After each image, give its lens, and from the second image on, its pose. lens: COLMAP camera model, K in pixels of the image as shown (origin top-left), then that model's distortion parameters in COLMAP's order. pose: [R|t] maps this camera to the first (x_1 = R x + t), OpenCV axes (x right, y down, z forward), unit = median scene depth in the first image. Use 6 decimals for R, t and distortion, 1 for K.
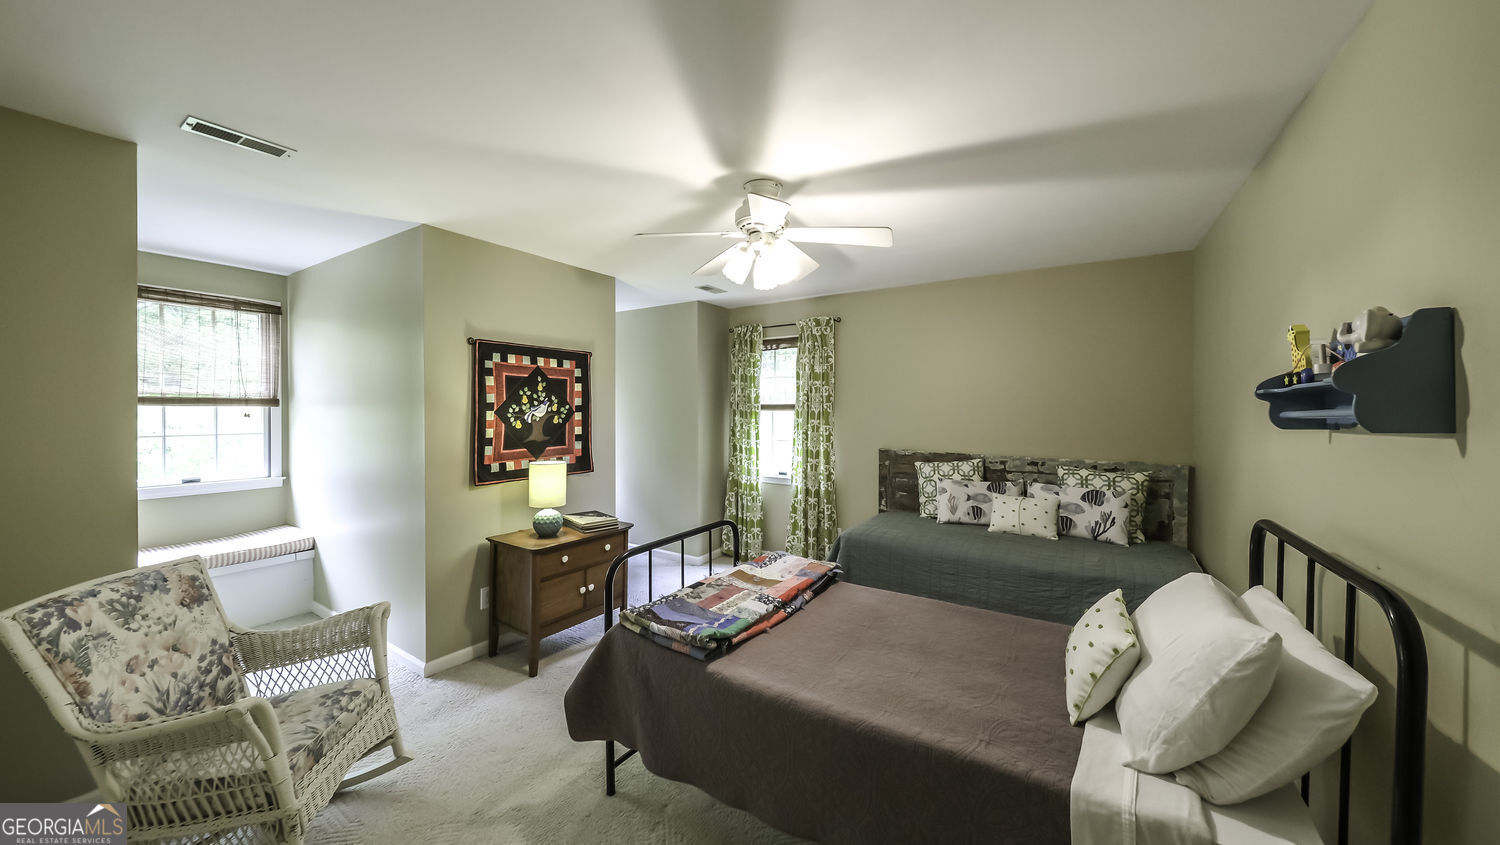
lens RADIAL K [[527.8, 0, 765.2], [0, 527.8, 416.2], [0, 0, 1]] dist [0.000056, 0.000281]
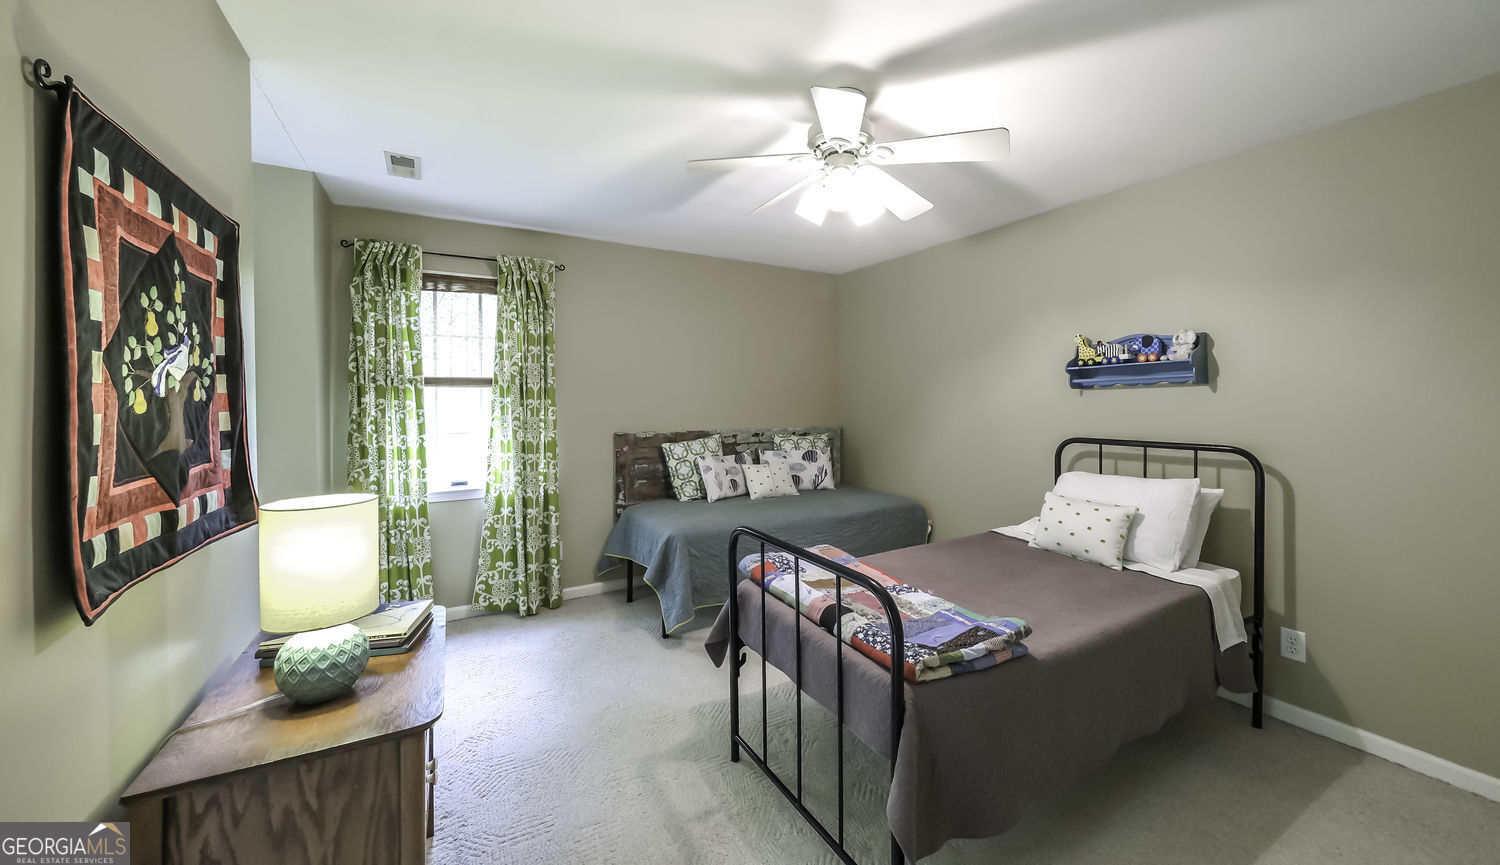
lens RADIAL K [[538.9, 0, 780.6], [0, 538.9, 400.4], [0, 0, 1]] dist [0.008447, -0.001030]
pose [[0.447941, -0.007978, 0.894028, -0.519513], [0.020473, 0.999790, -0.001336, 0.020338], [-0.893829, 0.018901, 0.448010, 0.458658]]
